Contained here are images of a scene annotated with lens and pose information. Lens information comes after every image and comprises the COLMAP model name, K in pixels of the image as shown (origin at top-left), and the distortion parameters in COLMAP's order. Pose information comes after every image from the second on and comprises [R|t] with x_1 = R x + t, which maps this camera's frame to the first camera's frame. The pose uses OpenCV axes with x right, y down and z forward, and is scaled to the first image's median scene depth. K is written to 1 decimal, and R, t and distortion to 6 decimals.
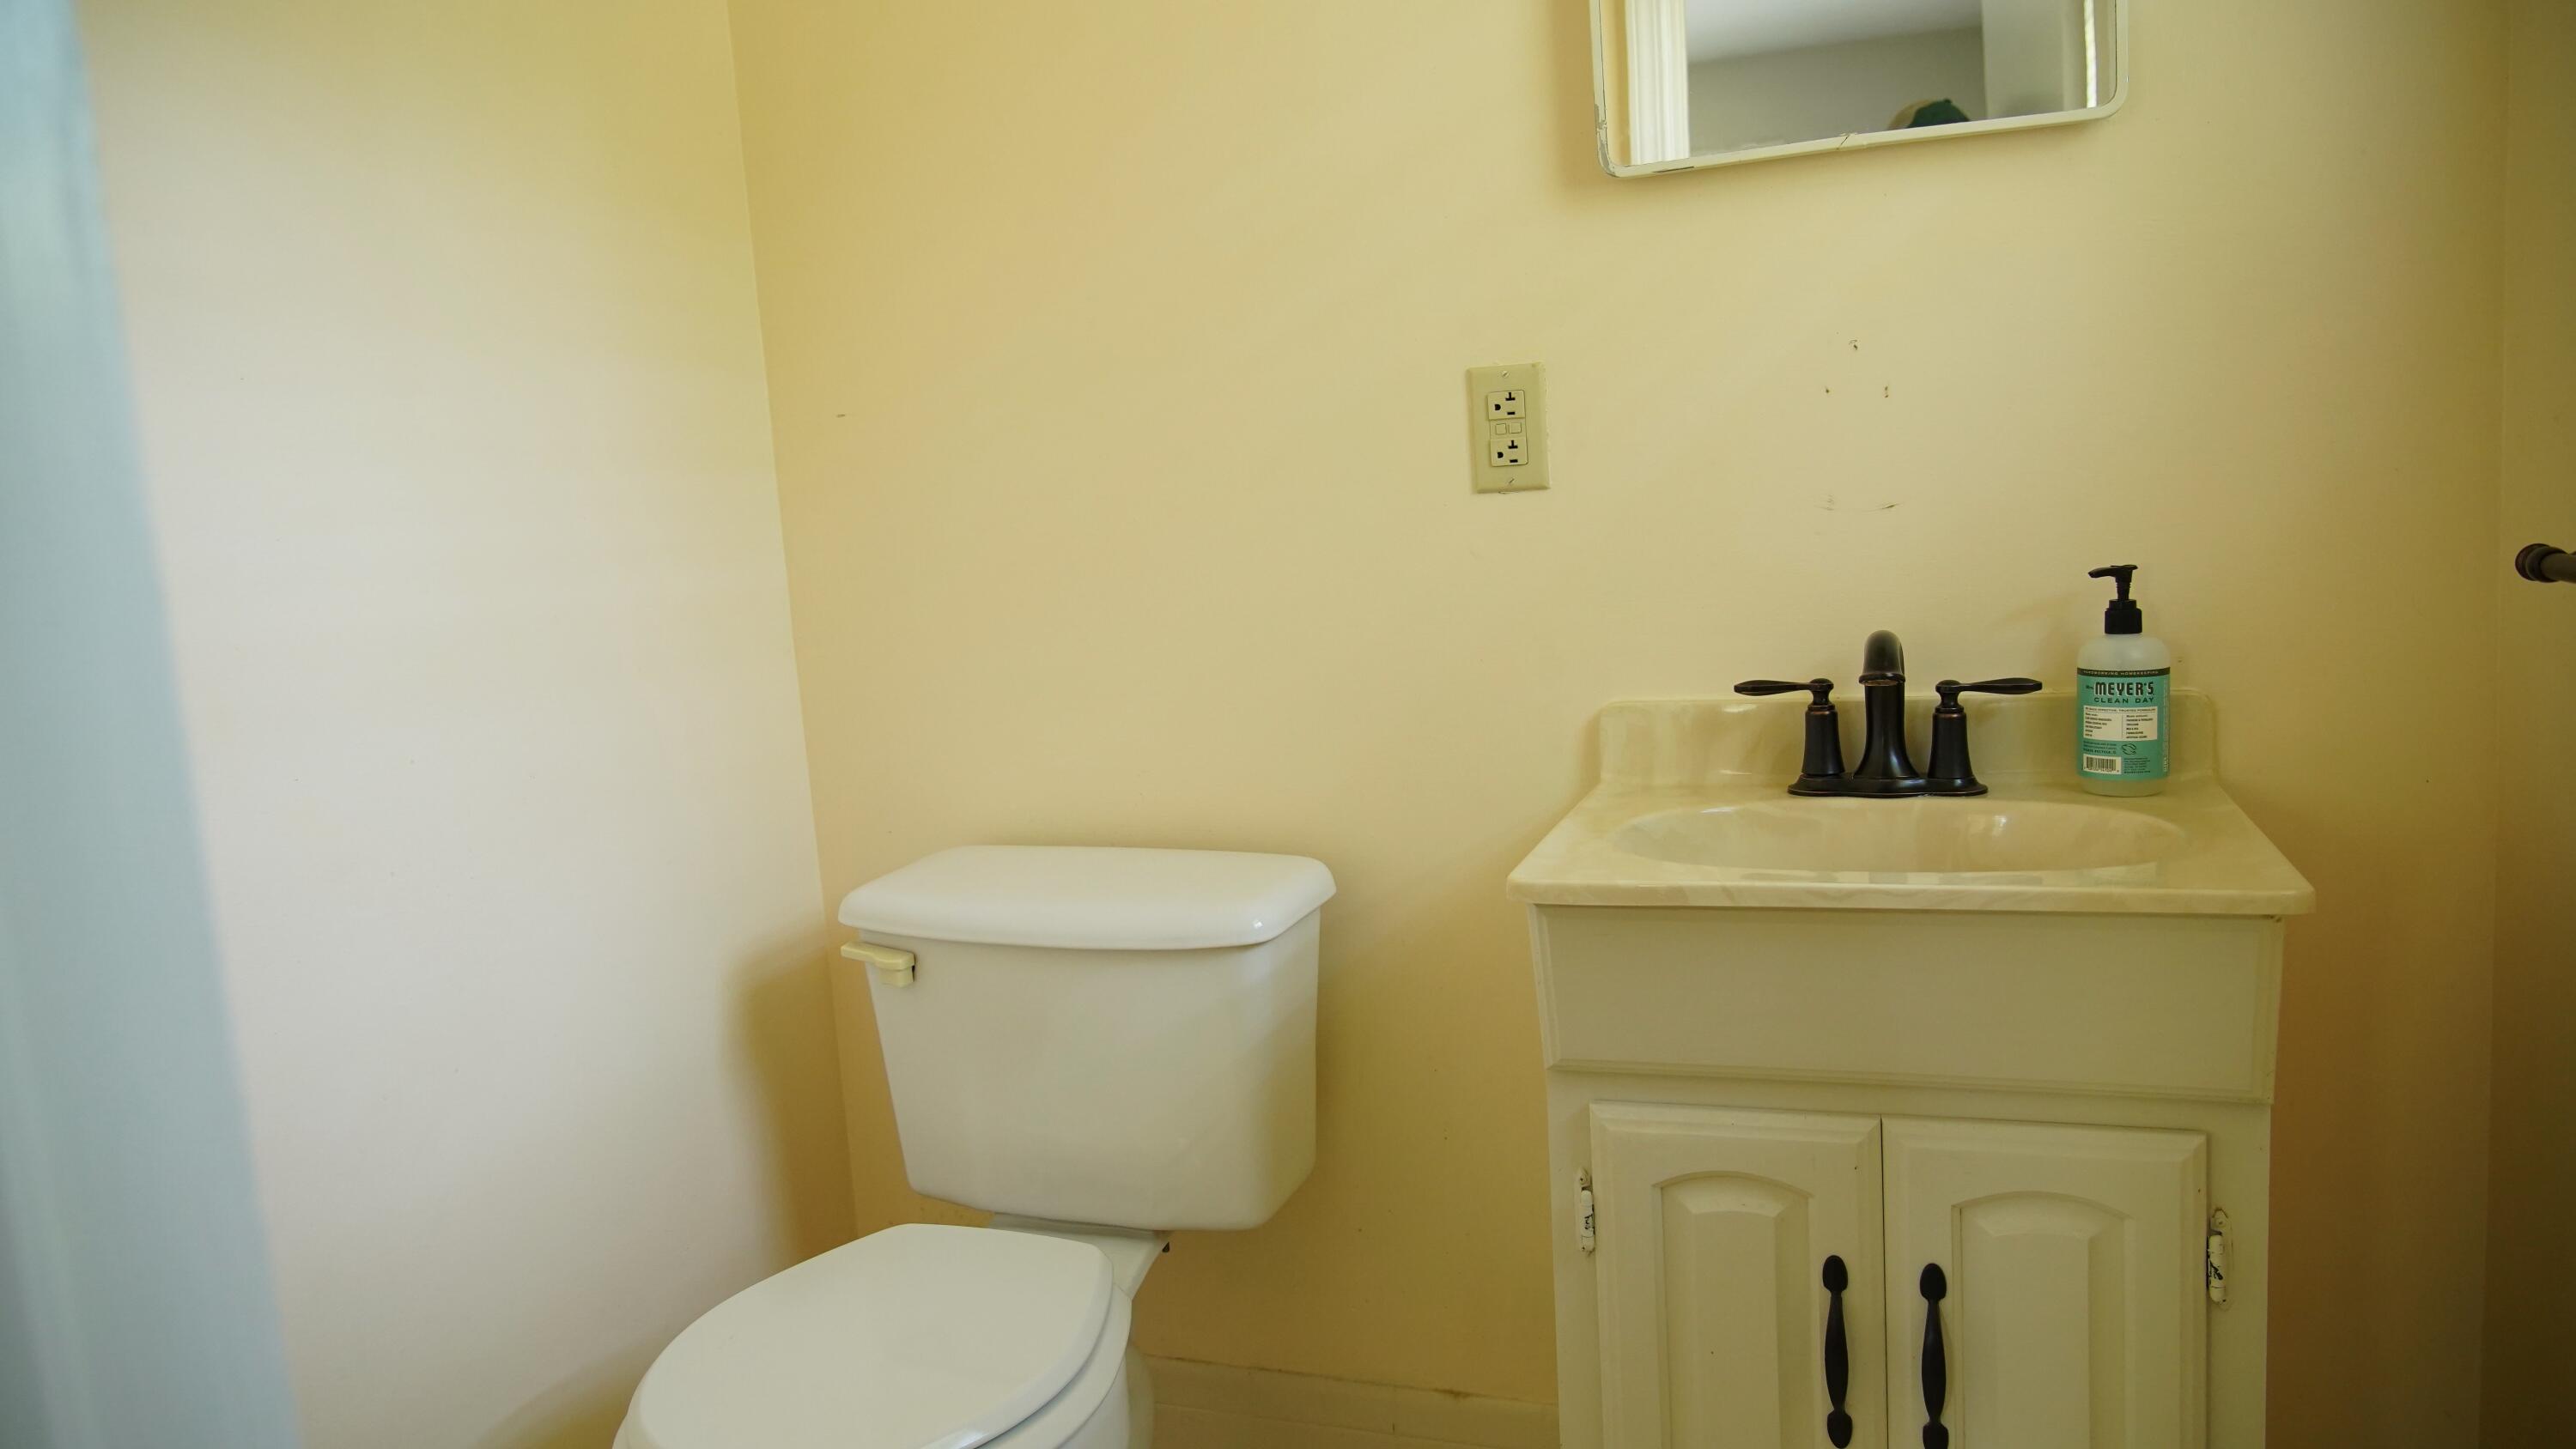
lens RADIAL K [[1744.9, 0, 1287.8], [0, 1744.9, 717.7], [0, 0, 1]] dist [-0.026970, 0.011046]
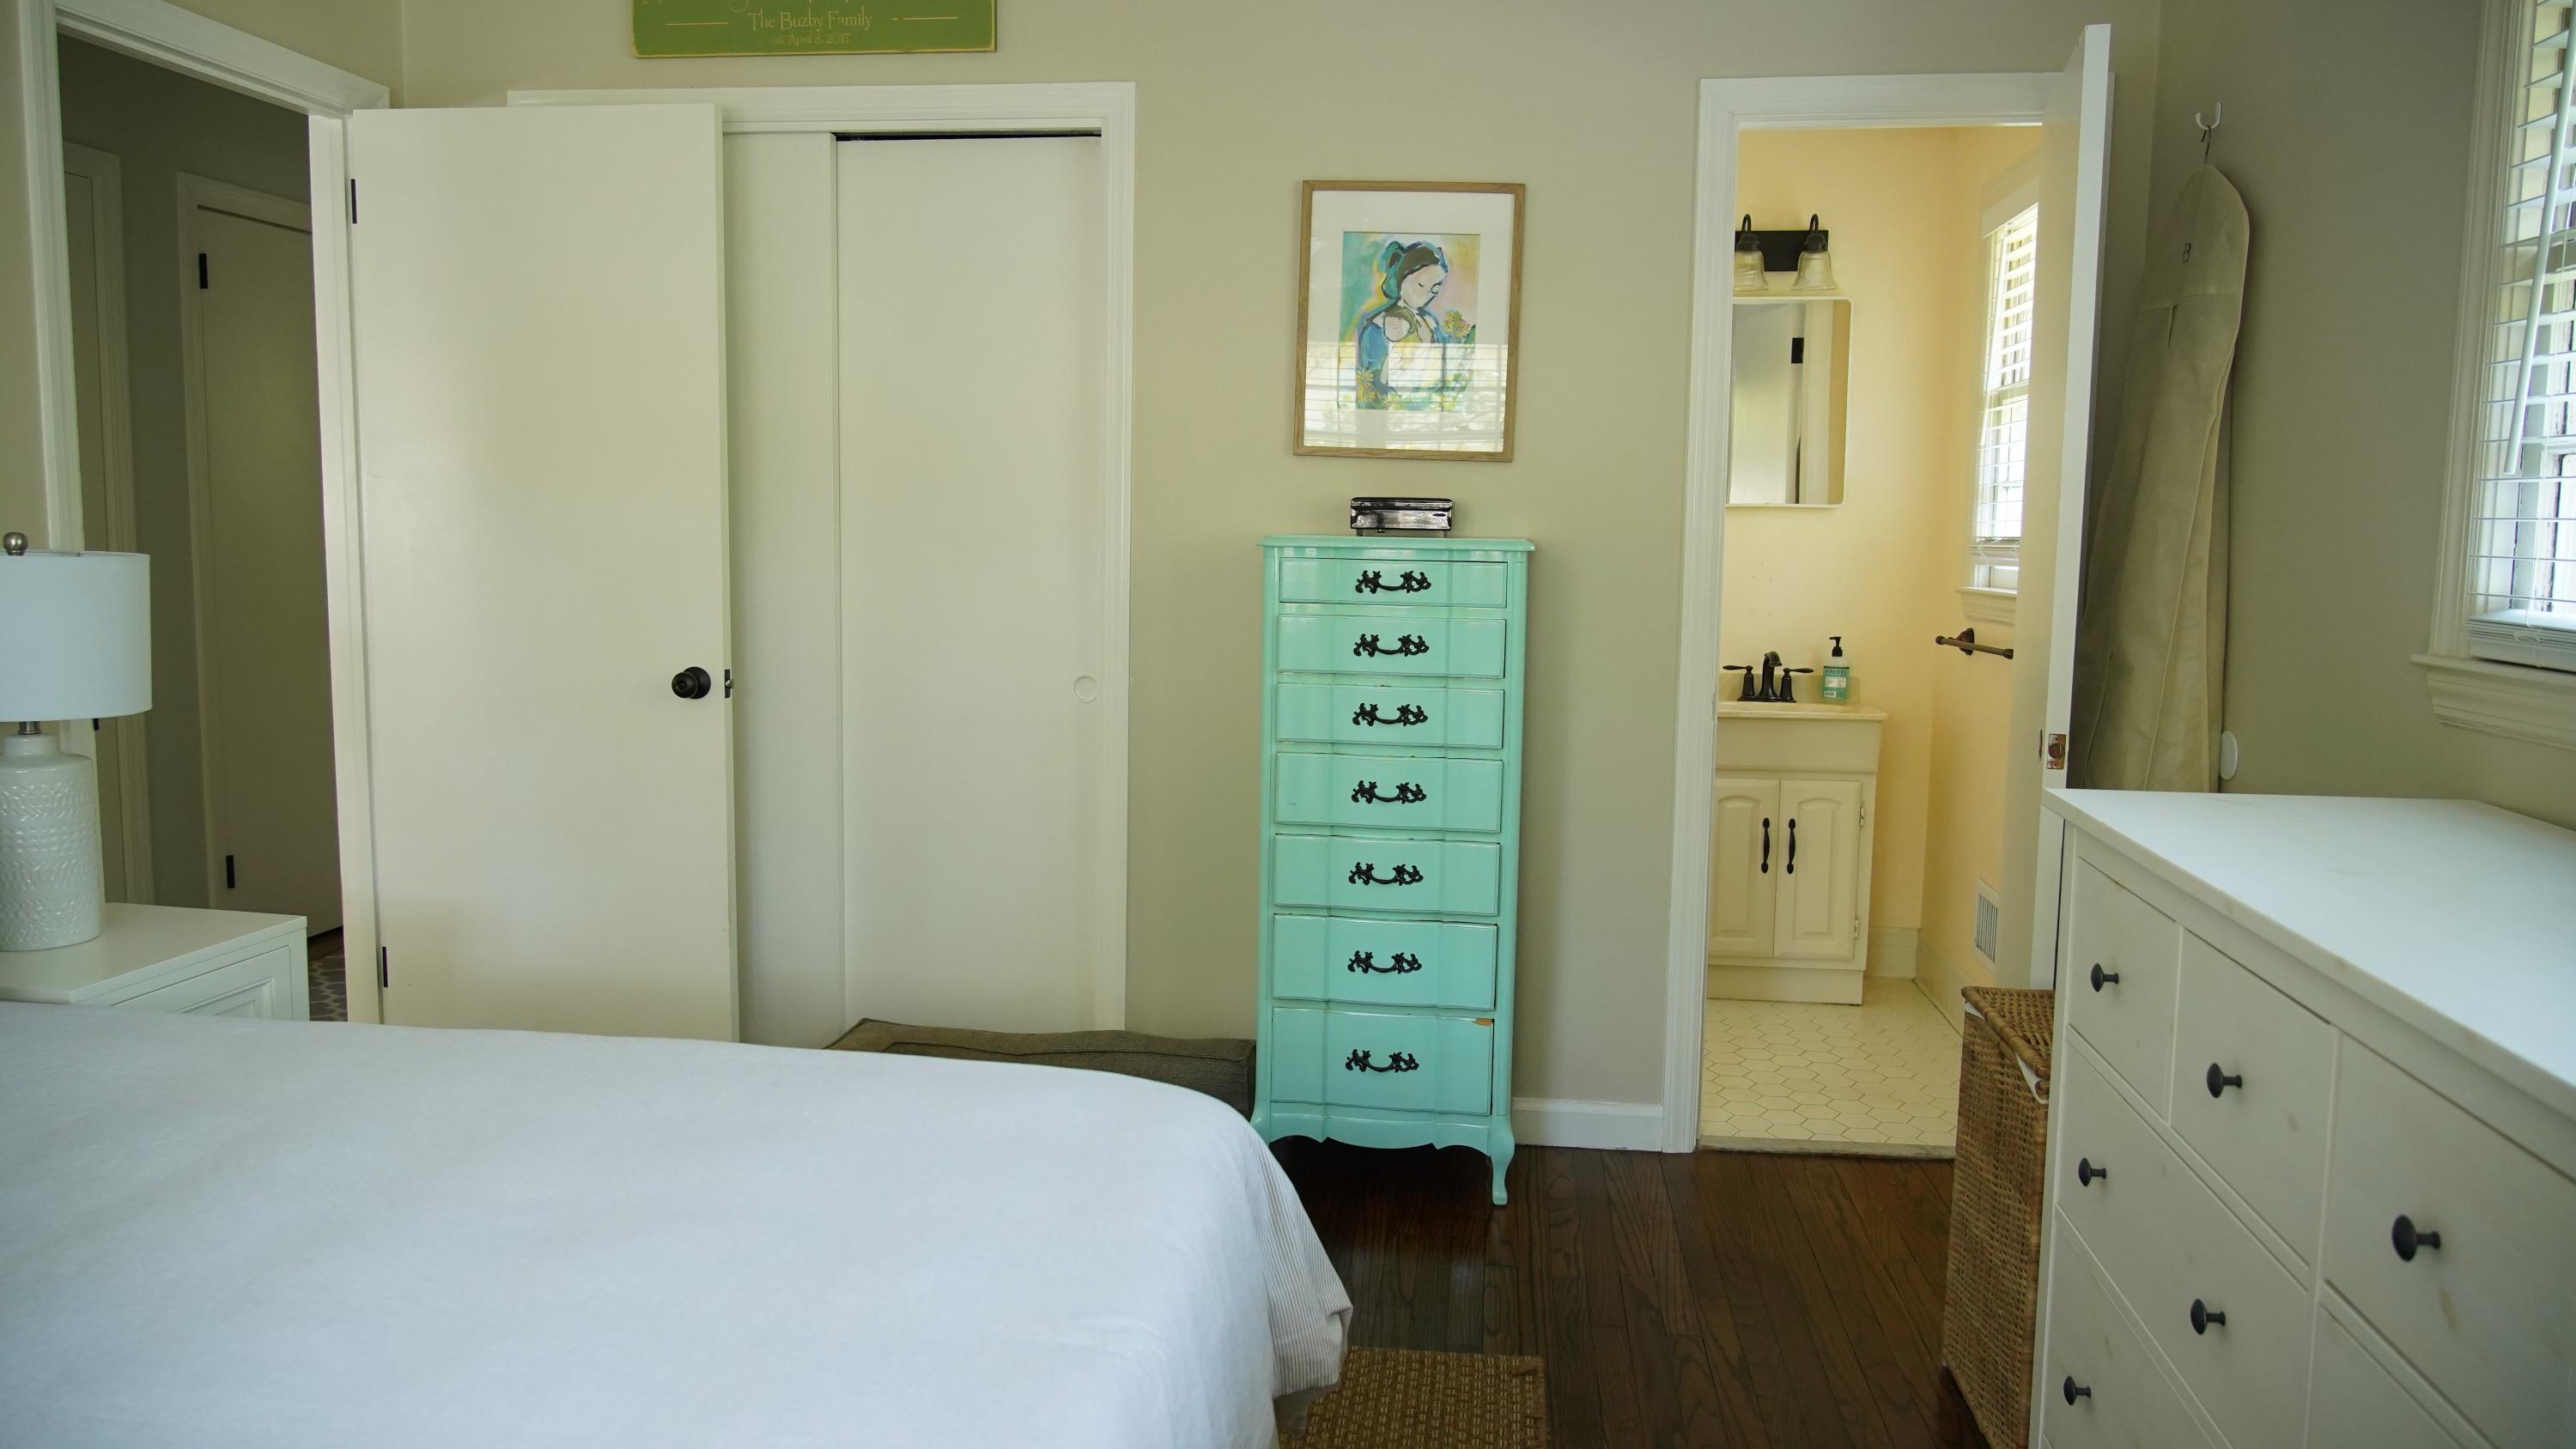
lens RADIAL K [[1744.9, 0, 1291.5], [0, 1744.9, 727.0], [0, 0, 1]] dist [-0.026970, 0.011046]
pose [[0.969969, 0.054137, 0.237127, -1.389731], [-0.046127, 0.998166, -0.039205, 0.278189], [-0.238815, 0.027089, 0.970687, -2.107067]]
